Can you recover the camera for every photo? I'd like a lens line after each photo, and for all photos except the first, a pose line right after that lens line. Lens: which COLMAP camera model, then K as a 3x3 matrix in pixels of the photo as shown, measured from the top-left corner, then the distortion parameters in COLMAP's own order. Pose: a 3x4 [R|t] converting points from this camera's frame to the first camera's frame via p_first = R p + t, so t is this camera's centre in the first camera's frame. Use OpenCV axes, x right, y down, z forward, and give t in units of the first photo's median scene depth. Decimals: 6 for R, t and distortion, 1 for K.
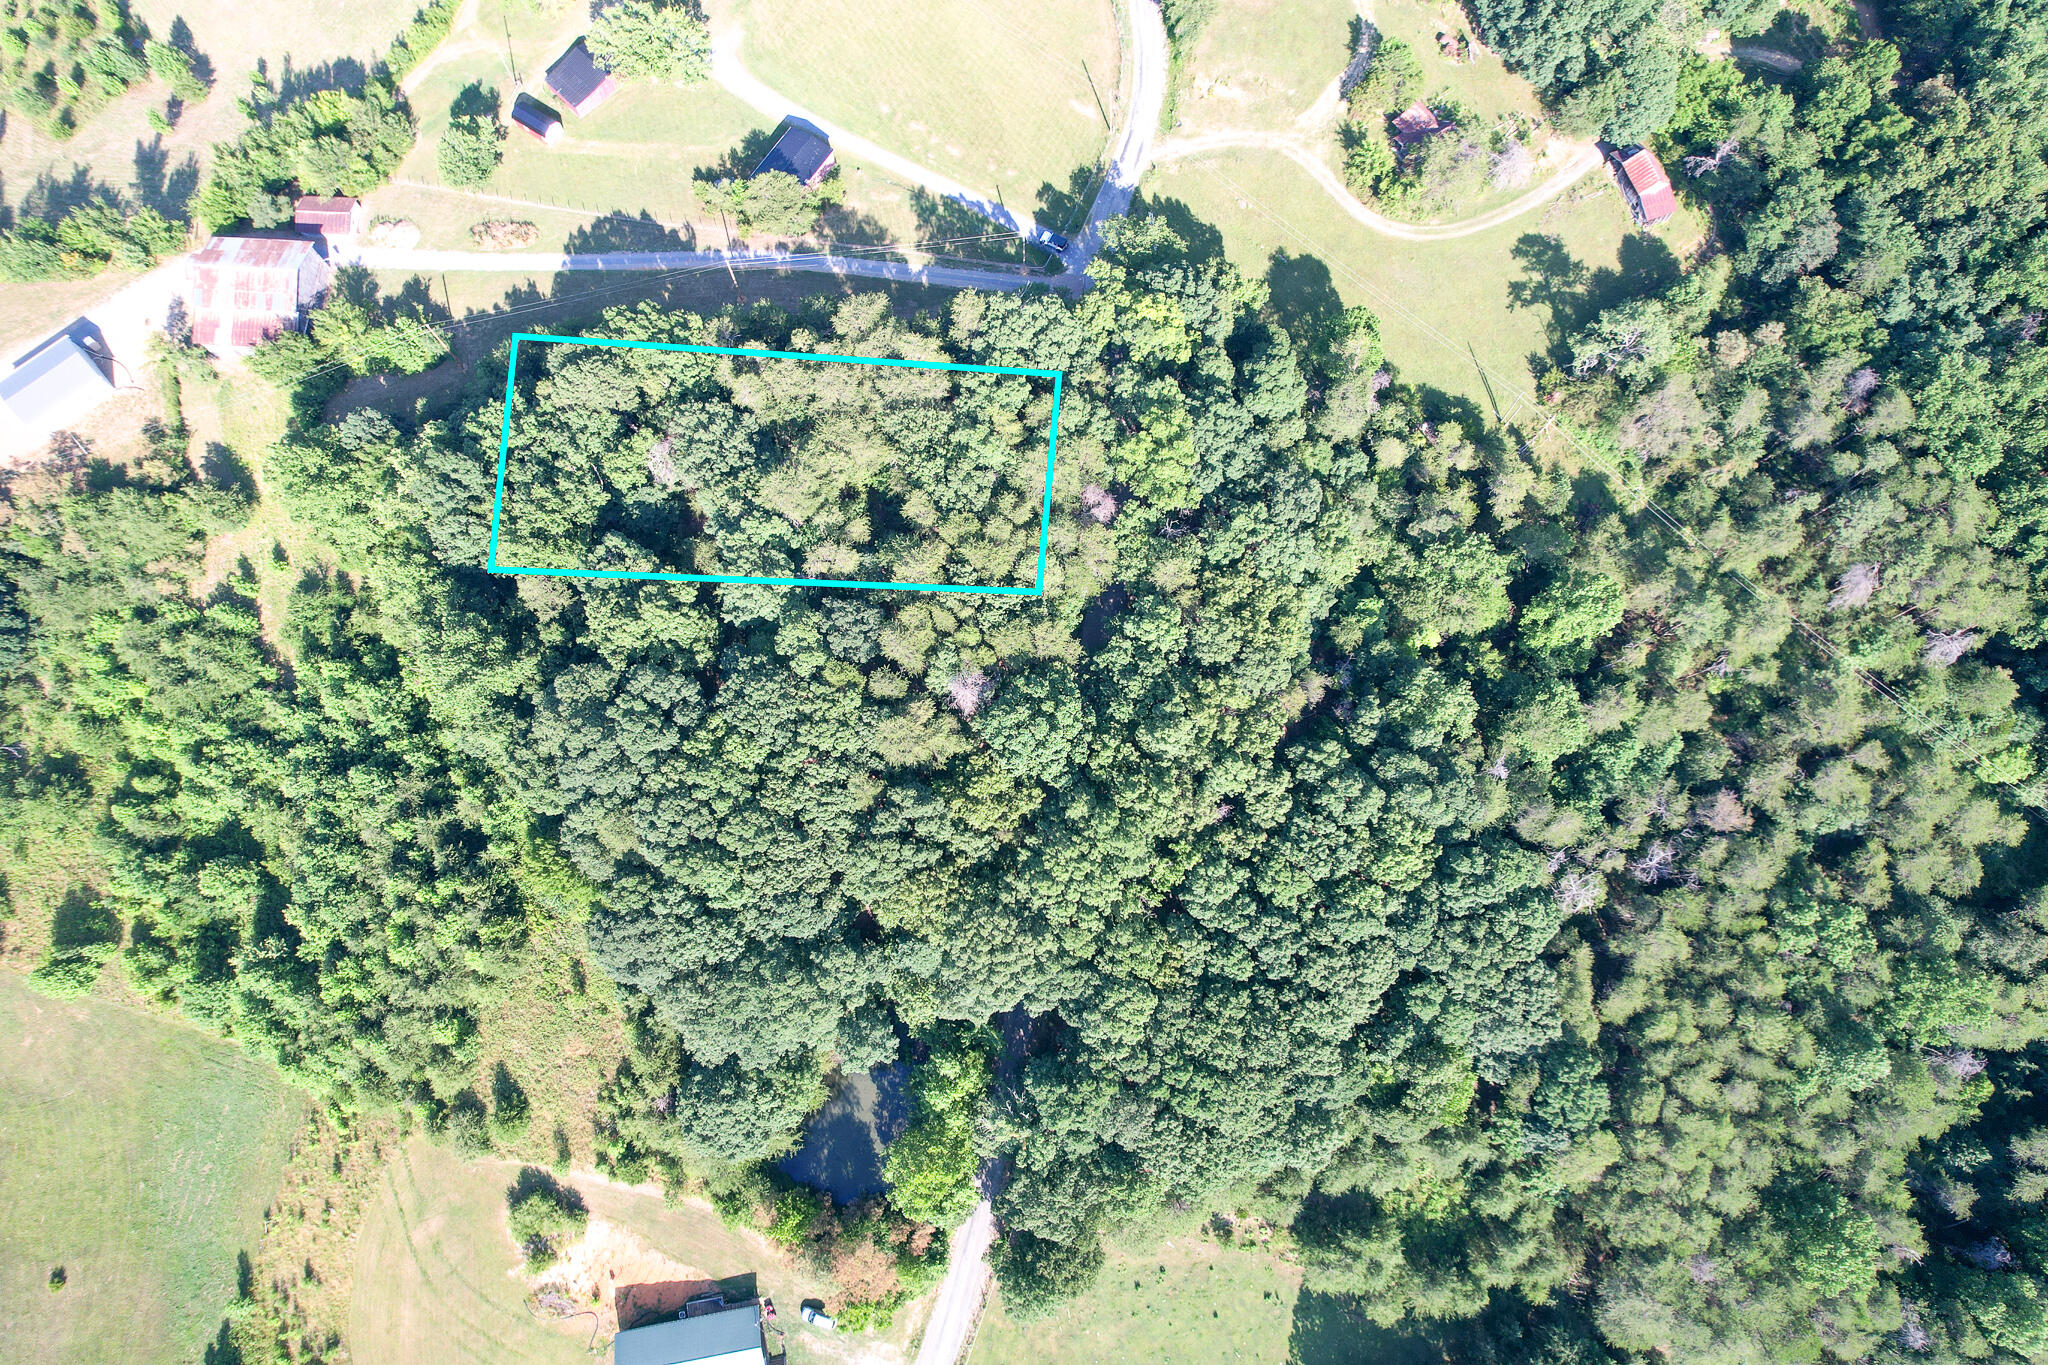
lens RADIAL K [[1281.7, 0, 1014.6], [0, 1281.7, 693.4], [0, 0, 1]] dist [-0.076512, 0.069437]
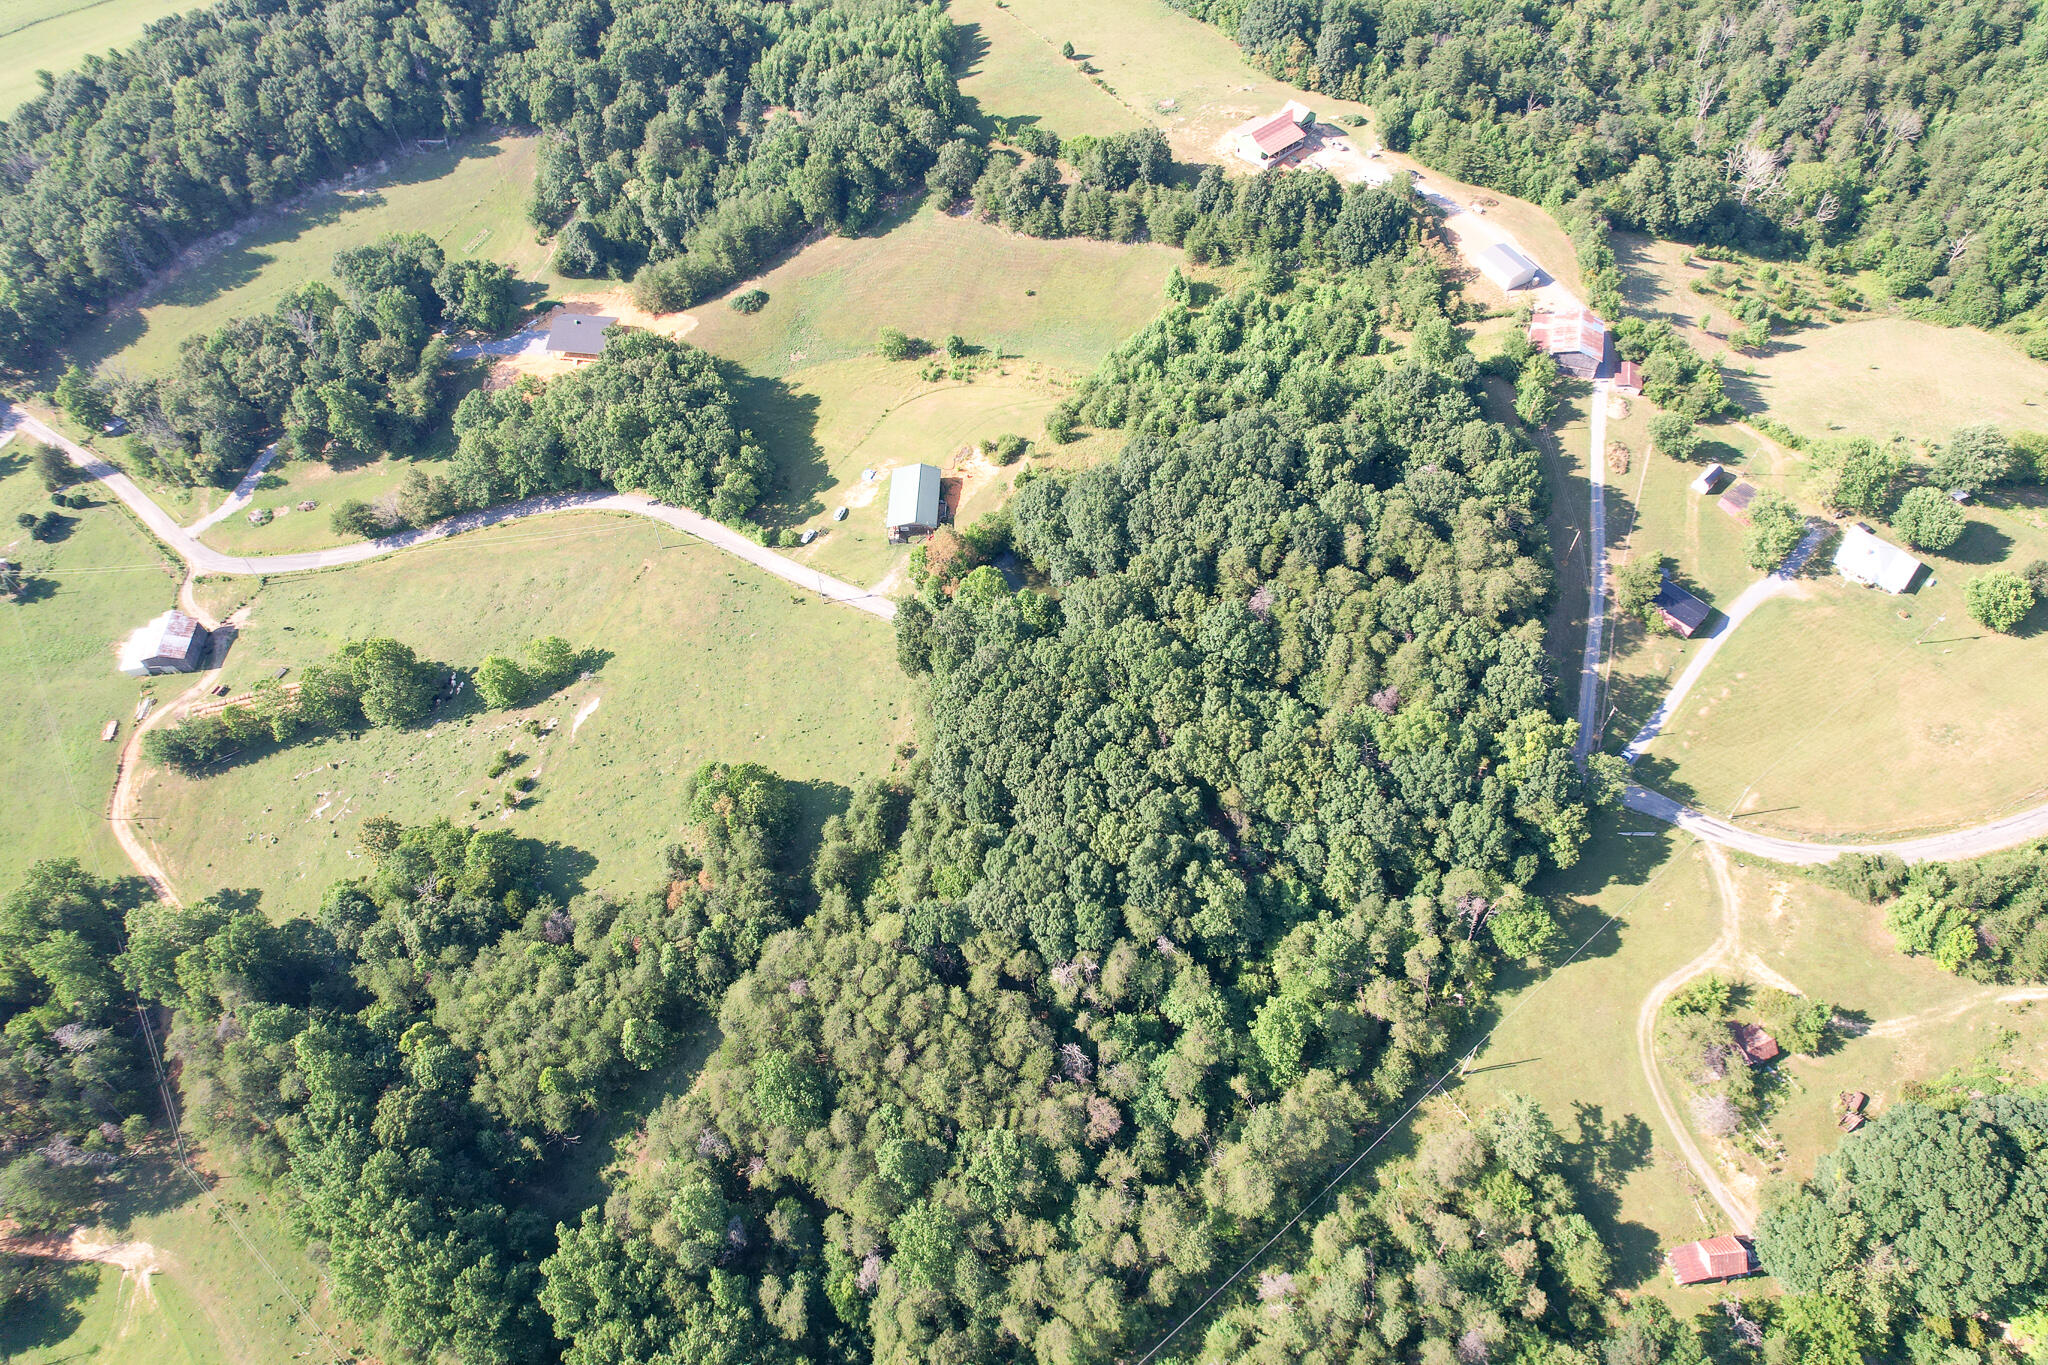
lens RADIAL K [[1310.1, 0, 1028.7], [0, 1310.1, 692.7], [0, 0, 1]] dist [-0.073746, 0.069230]
pose [[-0.209464, 0.815451, -0.539596, 0.862184], [-0.938537, -0.012827, 0.344942, -0.255029], [0.274362, 0.578683, 0.768018, -0.232393]]
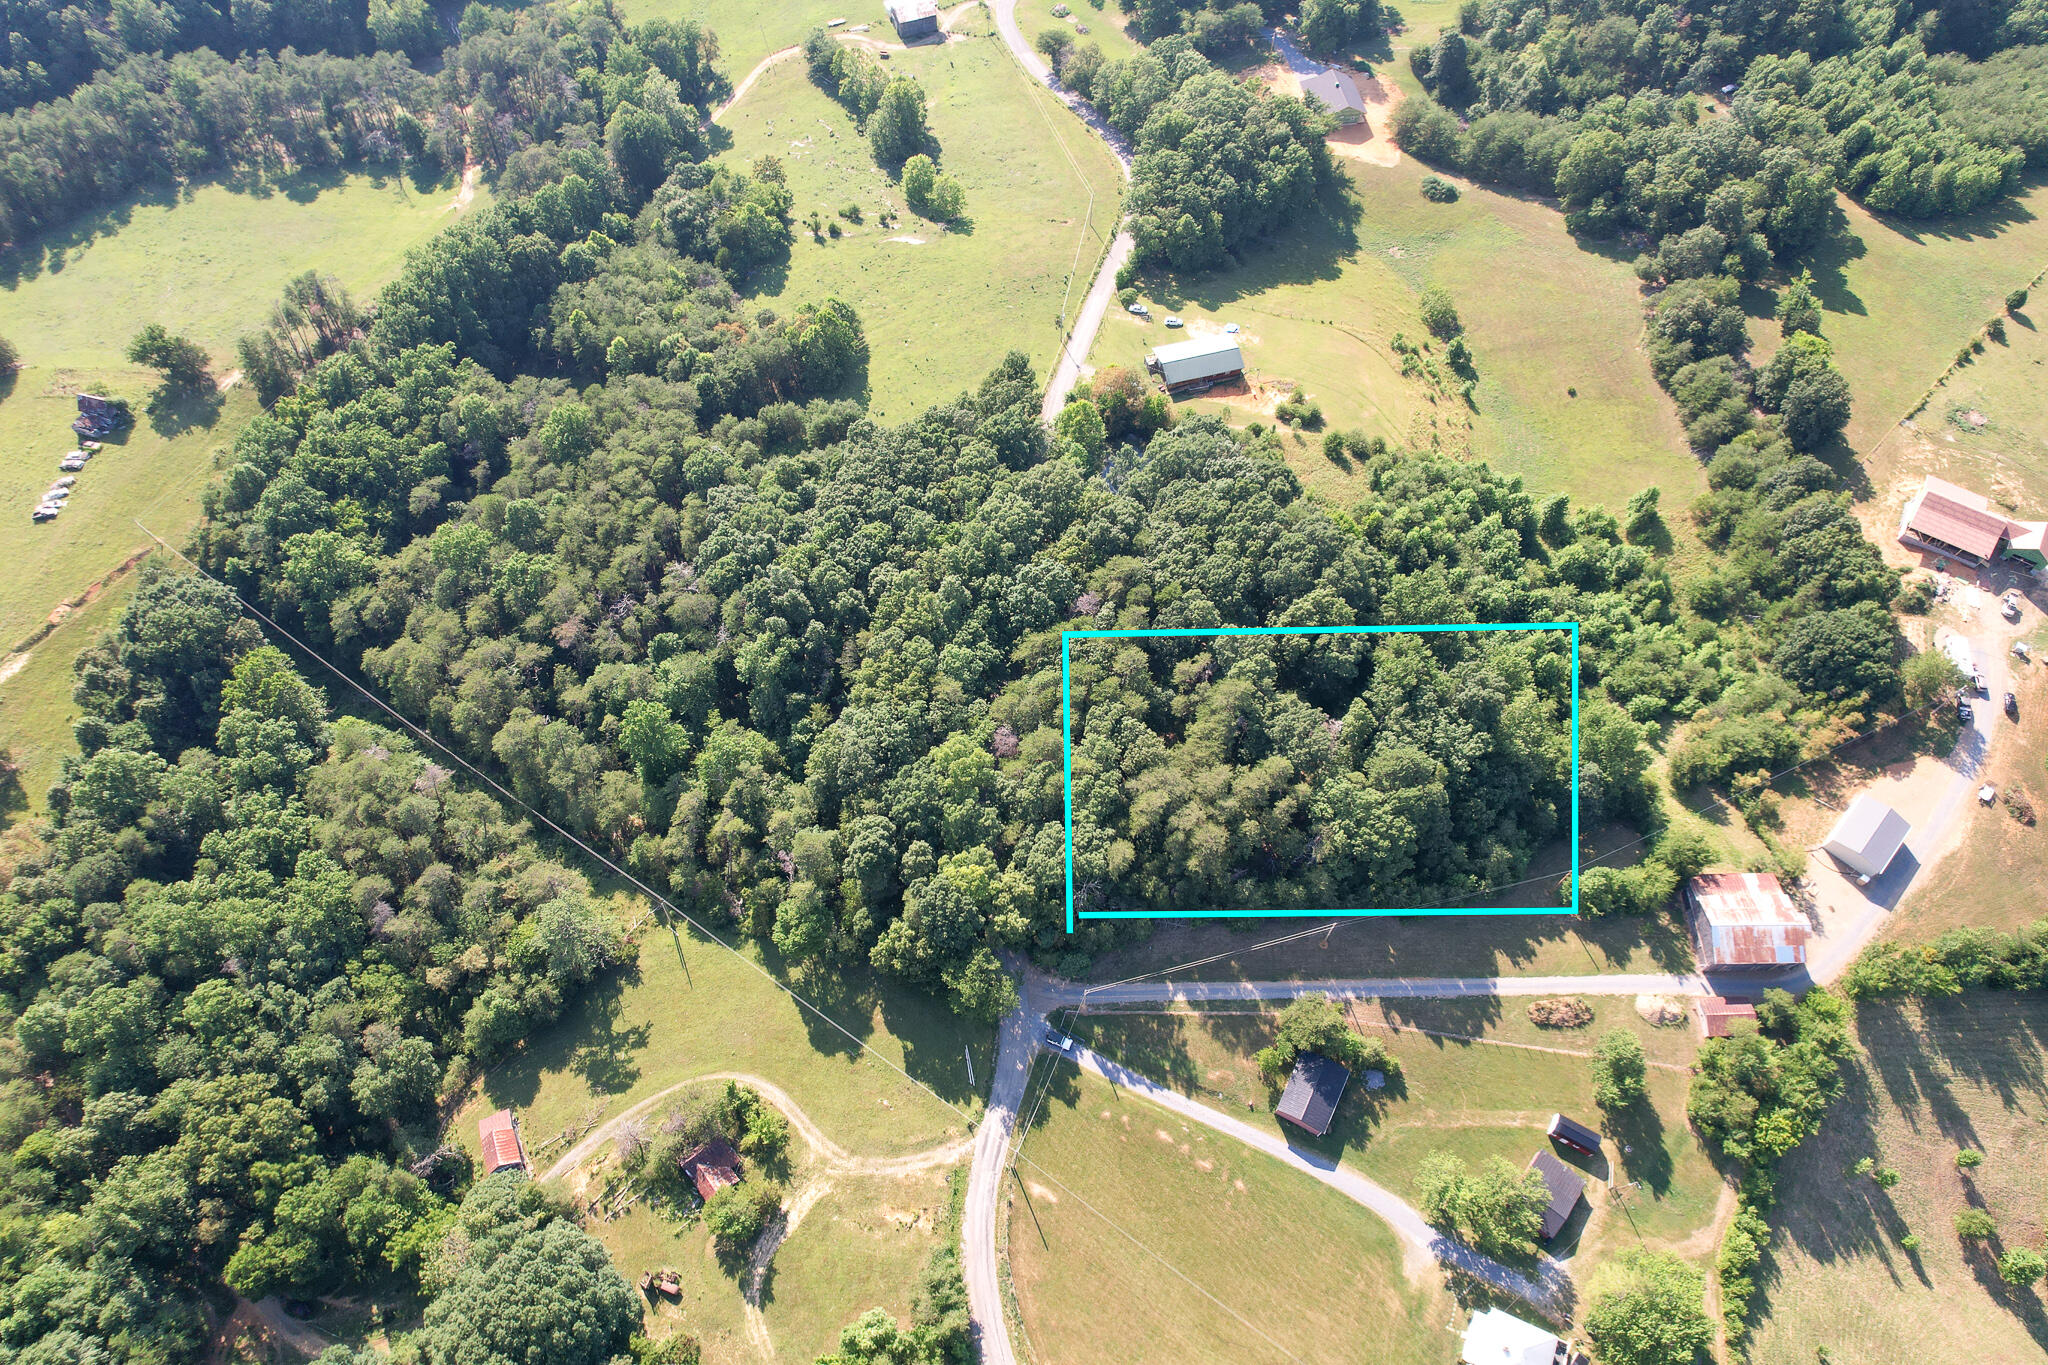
lens RADIAL K [[1310.1, 0, 1028.7], [0, 1310.1, 692.7], [0, 0, 1]] dist [-0.073746, 0.069230]
pose [[-0.996539, 0.080181, -0.021945, 0.061688], [-0.072475, -0.708695, 0.701782, -0.986309], [0.040717, 0.700944, 0.712053, -0.014507]]
